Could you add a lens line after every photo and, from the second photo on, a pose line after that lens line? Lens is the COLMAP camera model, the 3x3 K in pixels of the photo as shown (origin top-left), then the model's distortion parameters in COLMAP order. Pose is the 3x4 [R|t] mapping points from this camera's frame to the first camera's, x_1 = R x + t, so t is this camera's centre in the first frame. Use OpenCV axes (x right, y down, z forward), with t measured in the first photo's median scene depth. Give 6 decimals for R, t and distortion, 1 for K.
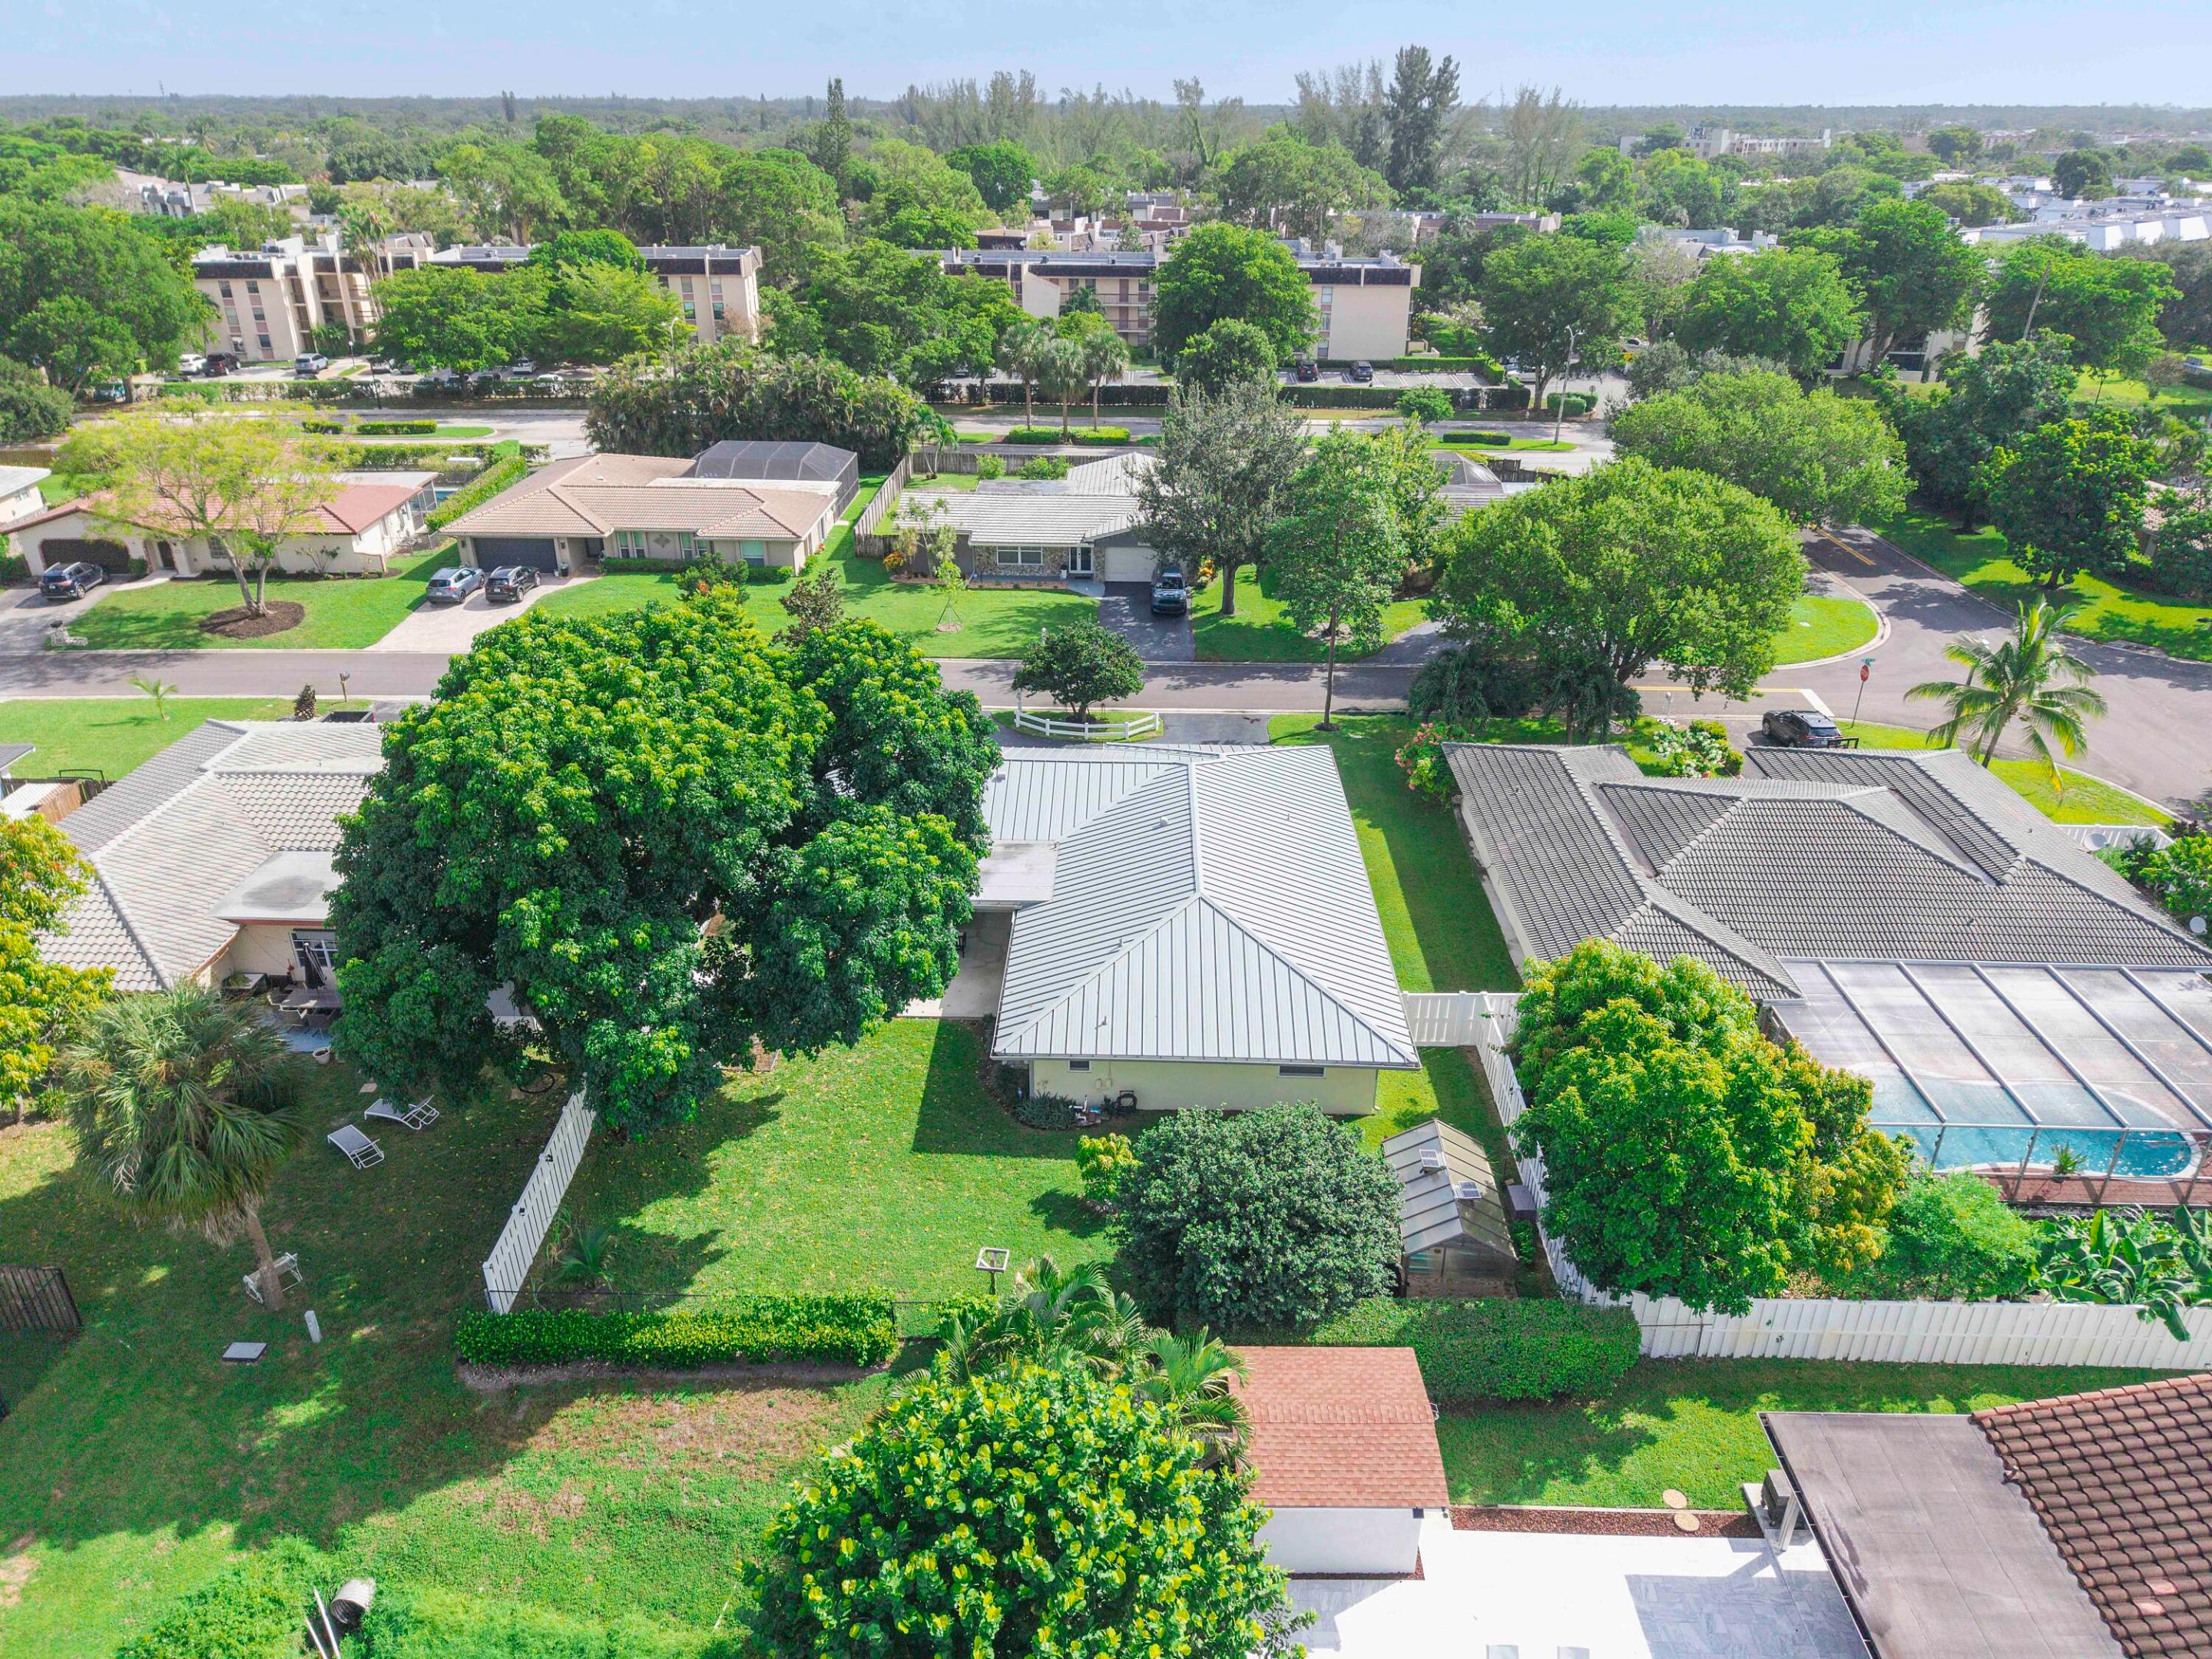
lens RADIAL K [[1507.8, 0, 1110.6], [0, 1507.8, 842.9], [0, 0, 1]] dist [0.024800, -0.032447]
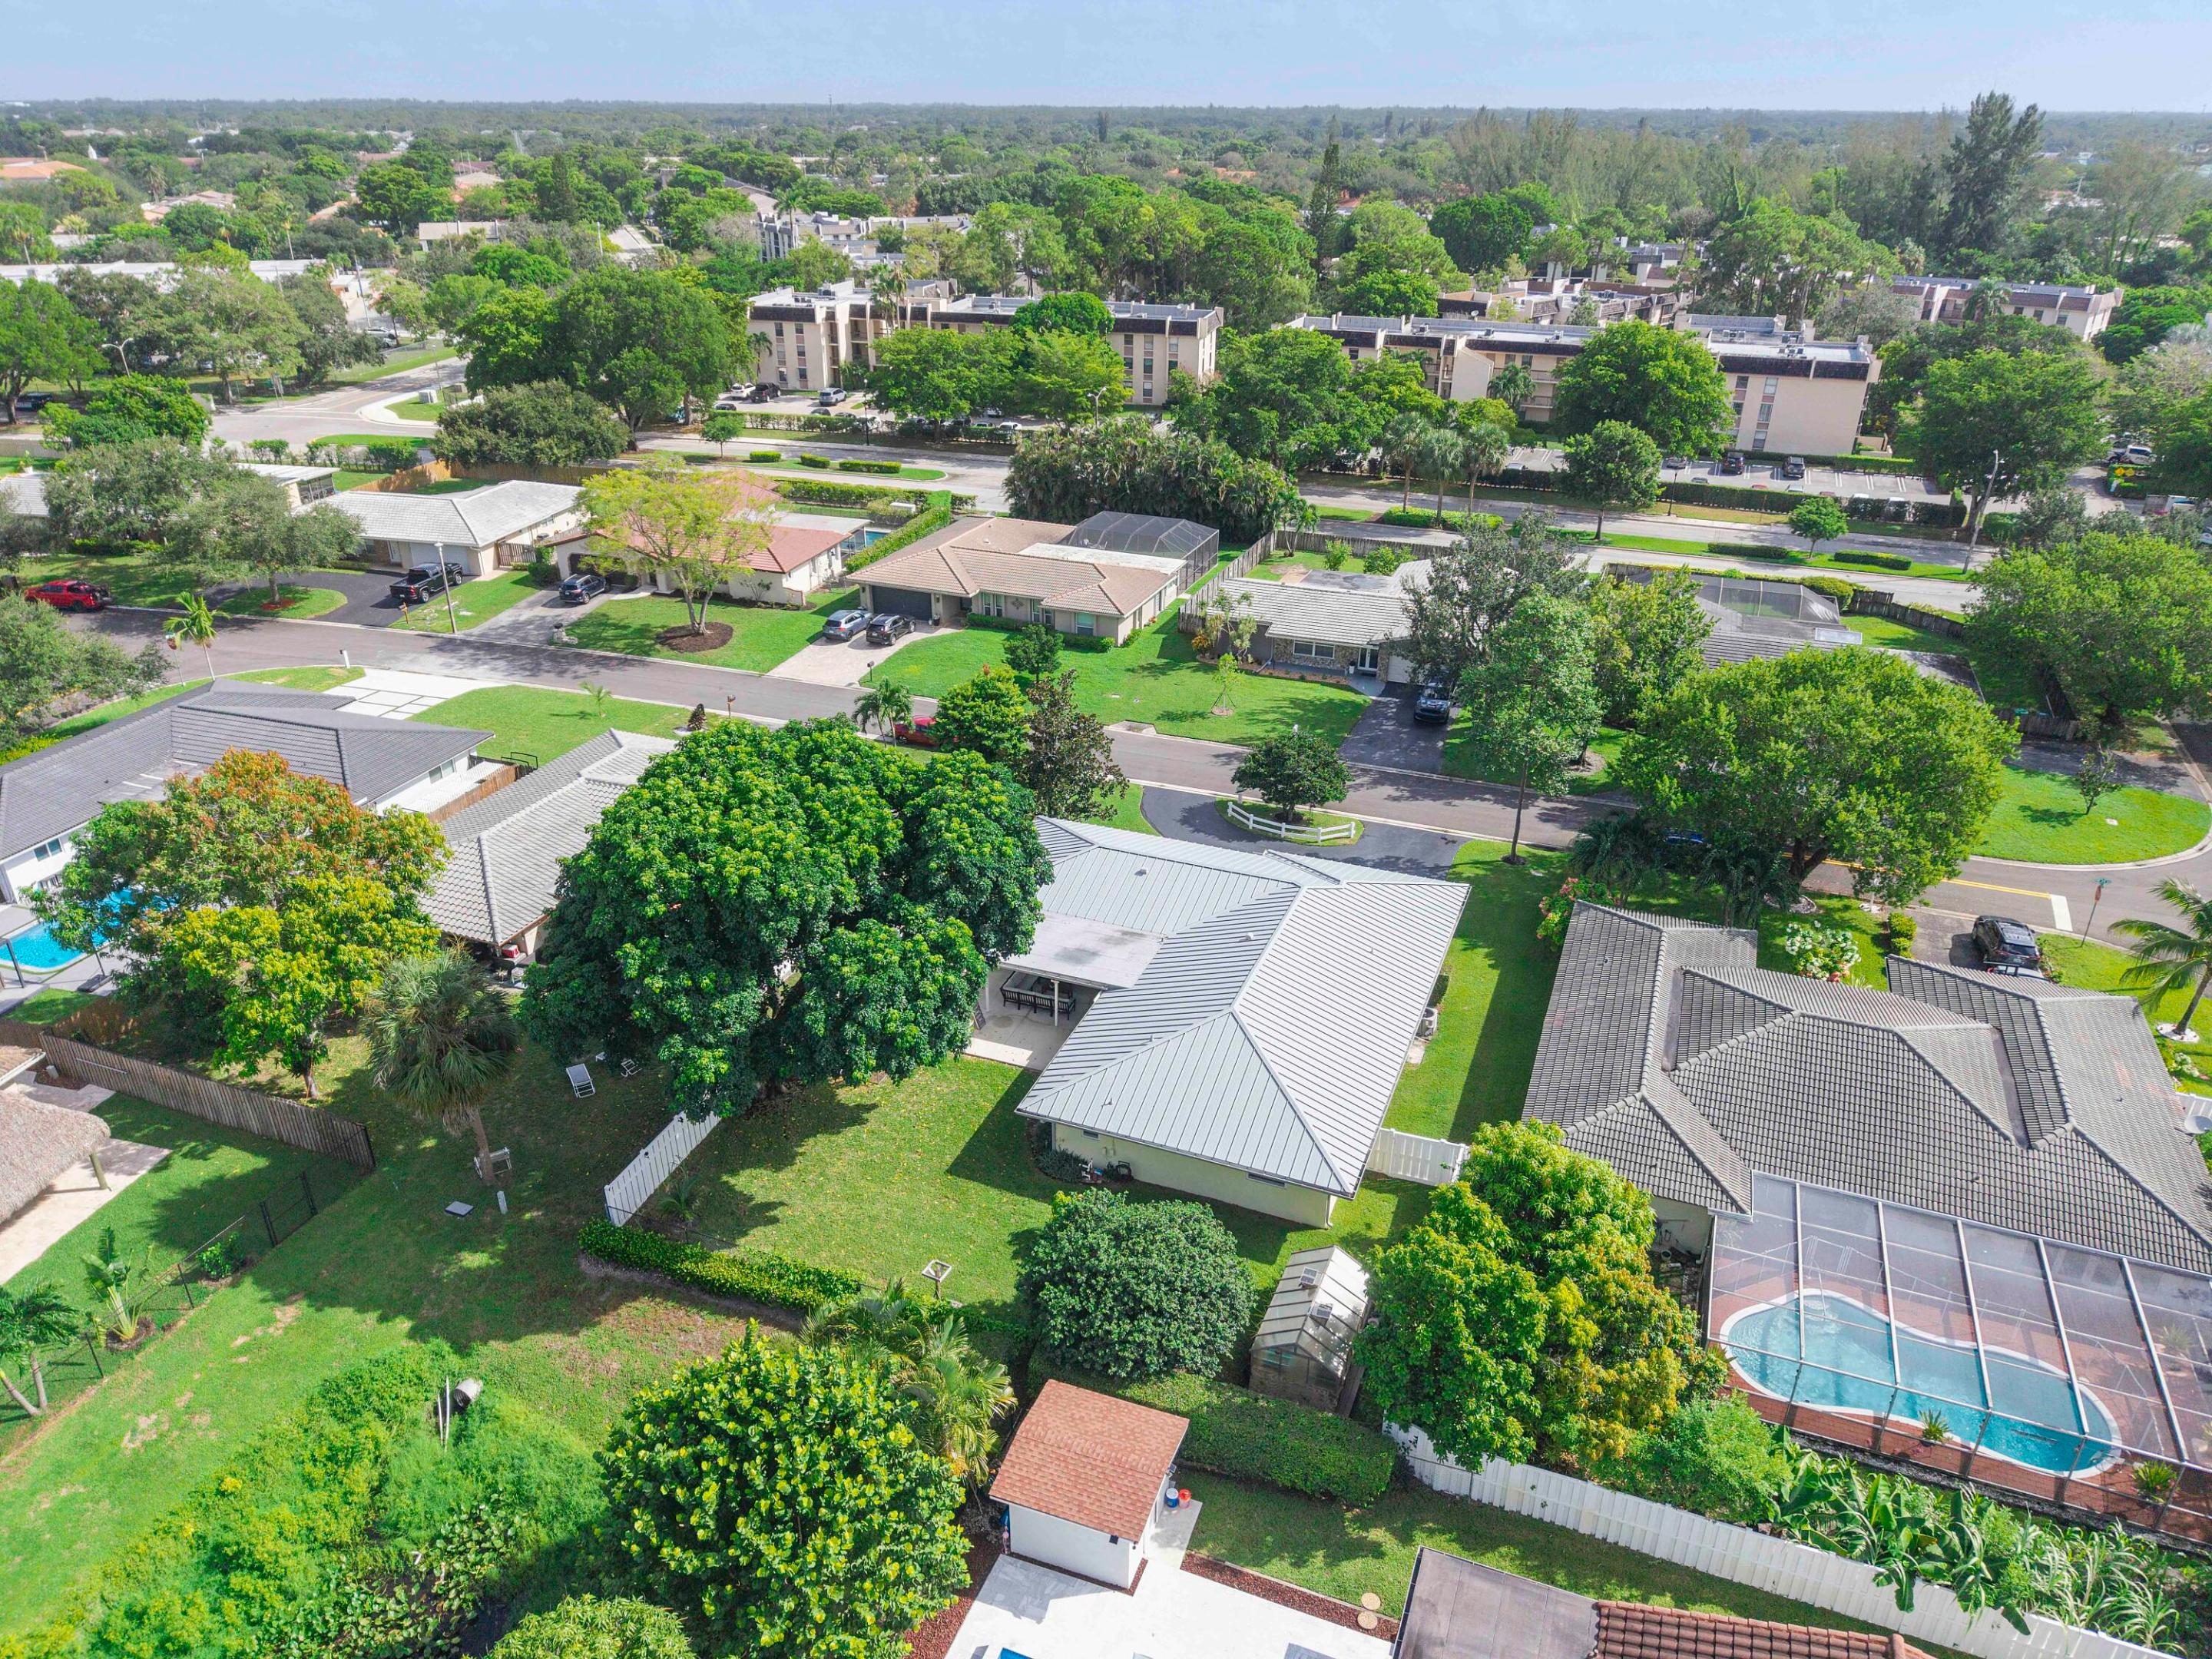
lens RADIAL K [[1507.8, 0, 1110.6], [0, 1507.8, 842.9], [0, 0, 1]] dist [0.024800, -0.032447]
pose [[0.938520, 0.152698, -0.309618, 0.235028], [-0.153159, 0.987935, 0.022973, -0.080303], [0.309390, 0.025860, 0.950583, -0.112673]]
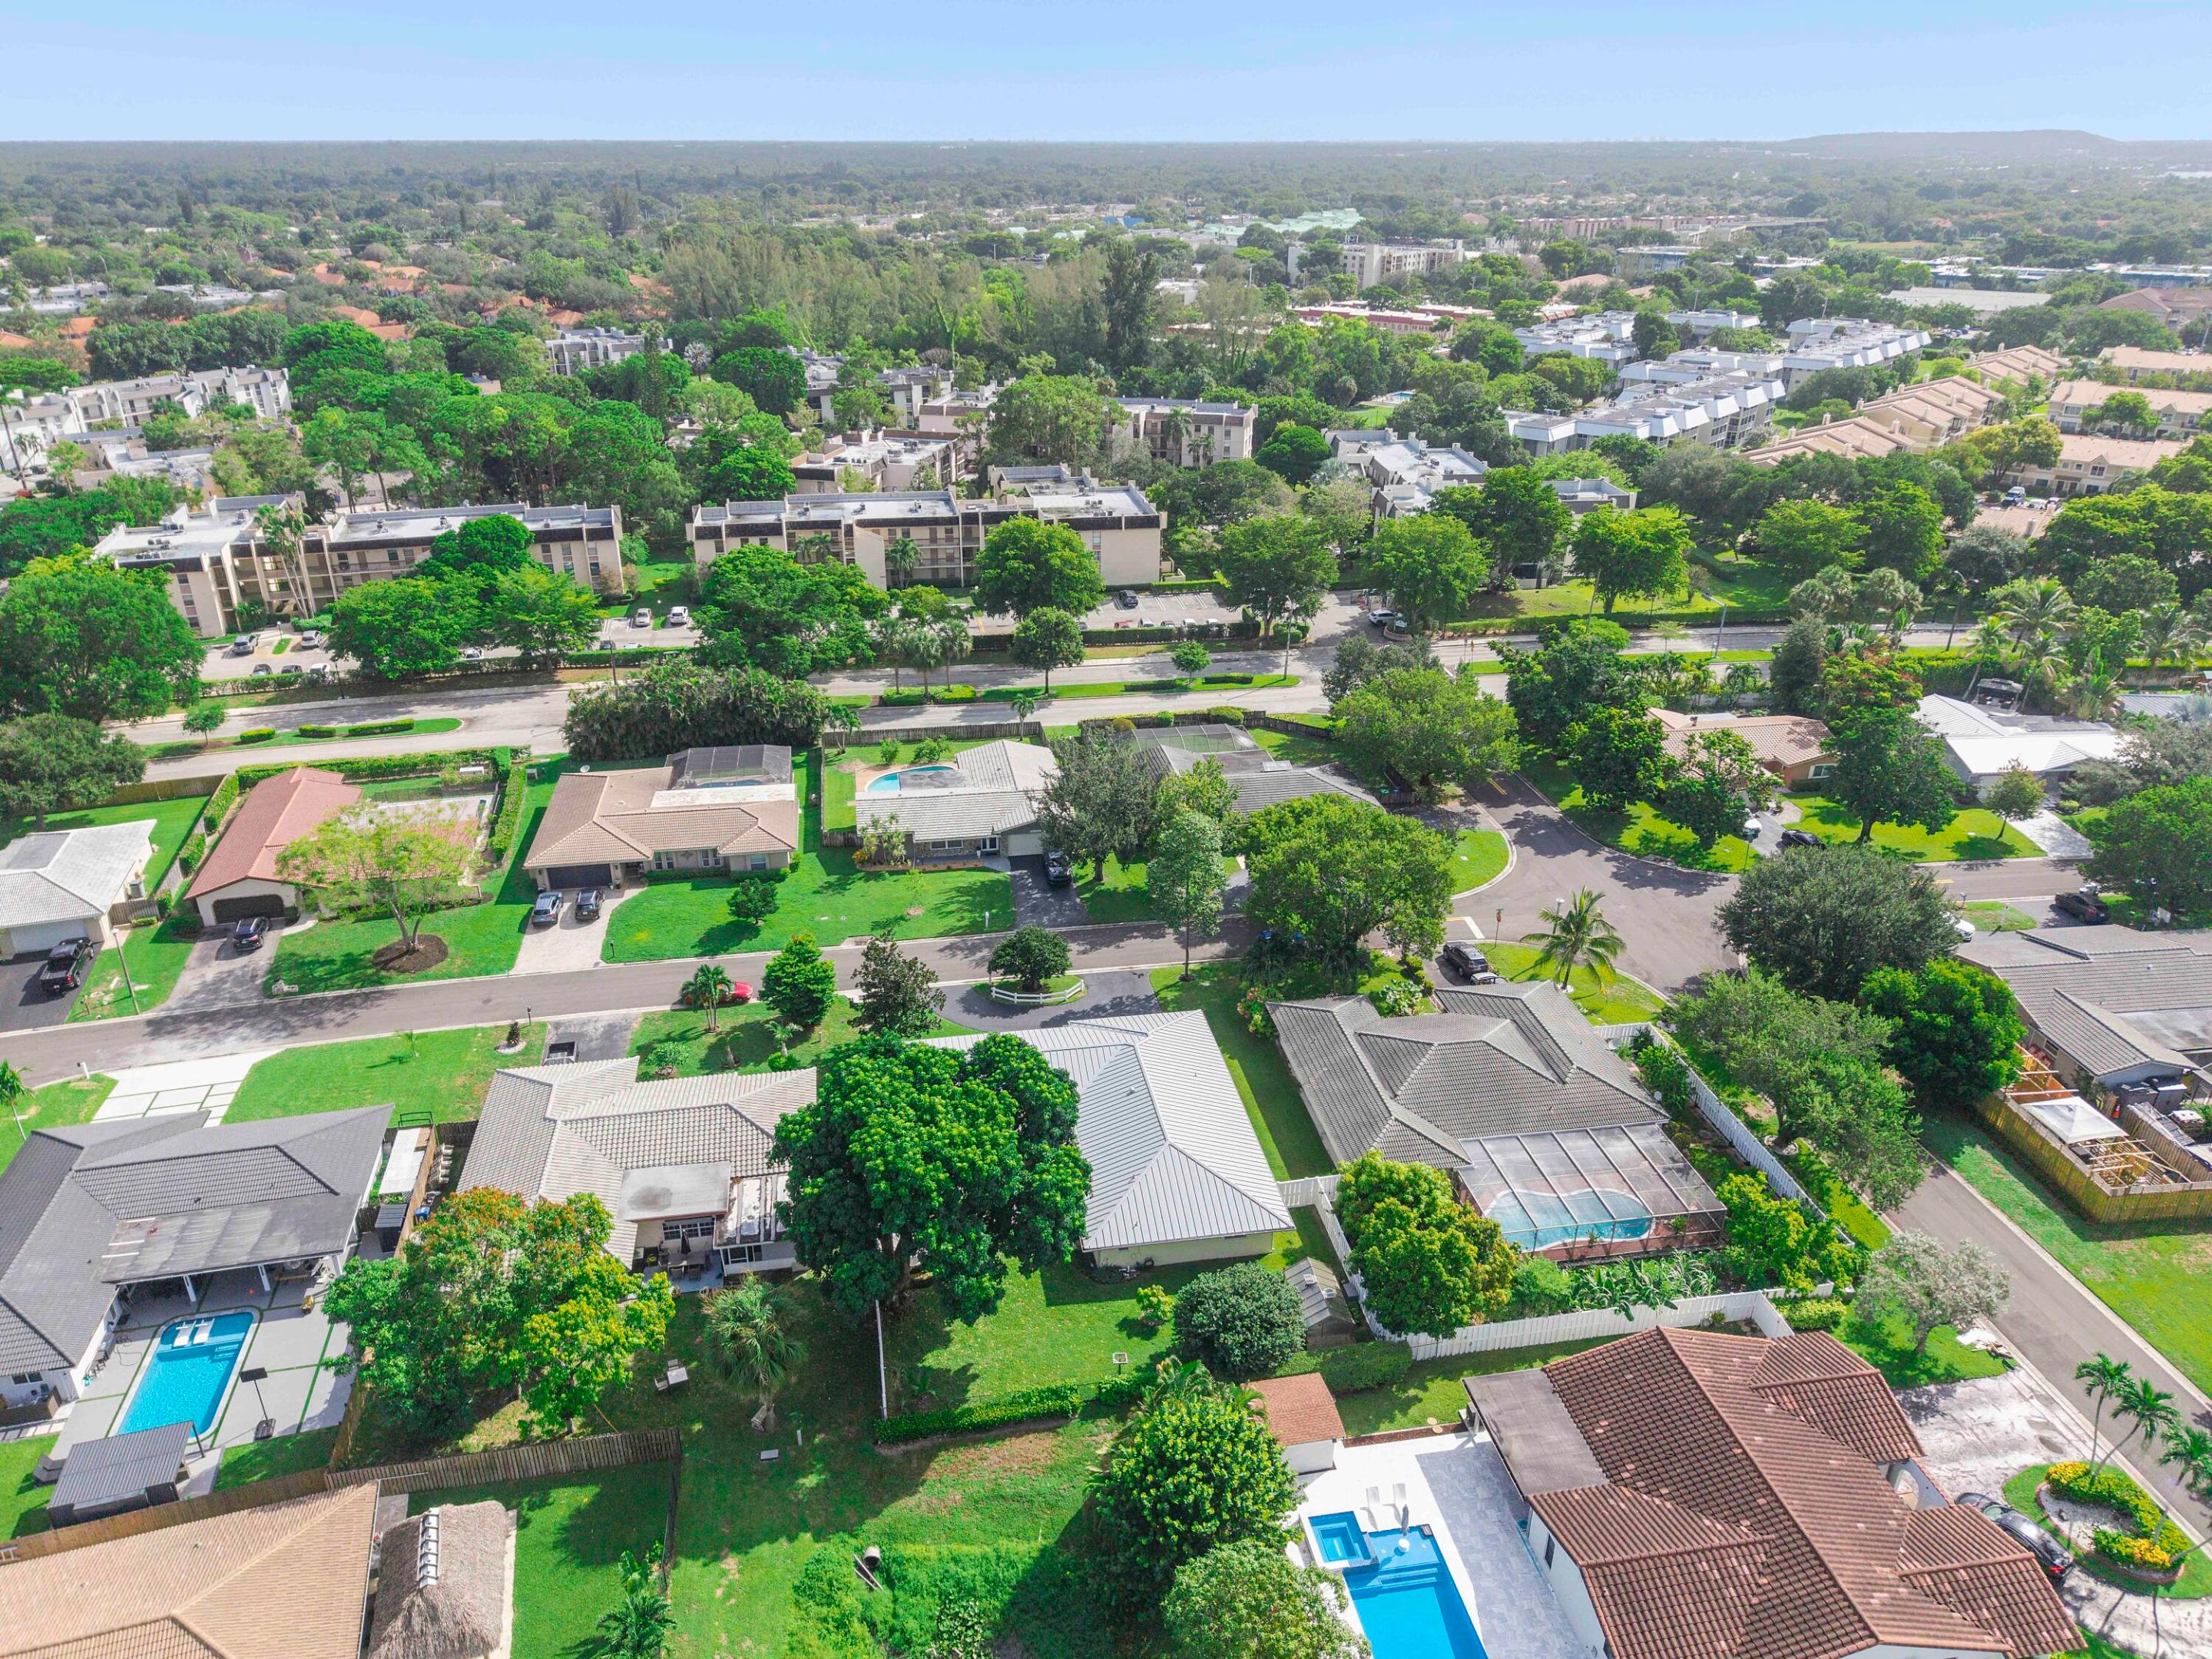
lens RADIAL K [[1507.8, 0, 1110.6], [0, 1507.8, 842.9], [0, 0, 1]] dist [0.024800, -0.032447]
pose [[0.980849, -0.082474, 0.176449, -0.234666], [0.084795, 0.996382, -0.005641, -0.251394], [-0.175345, 0.020495, 0.984294, -0.637560]]
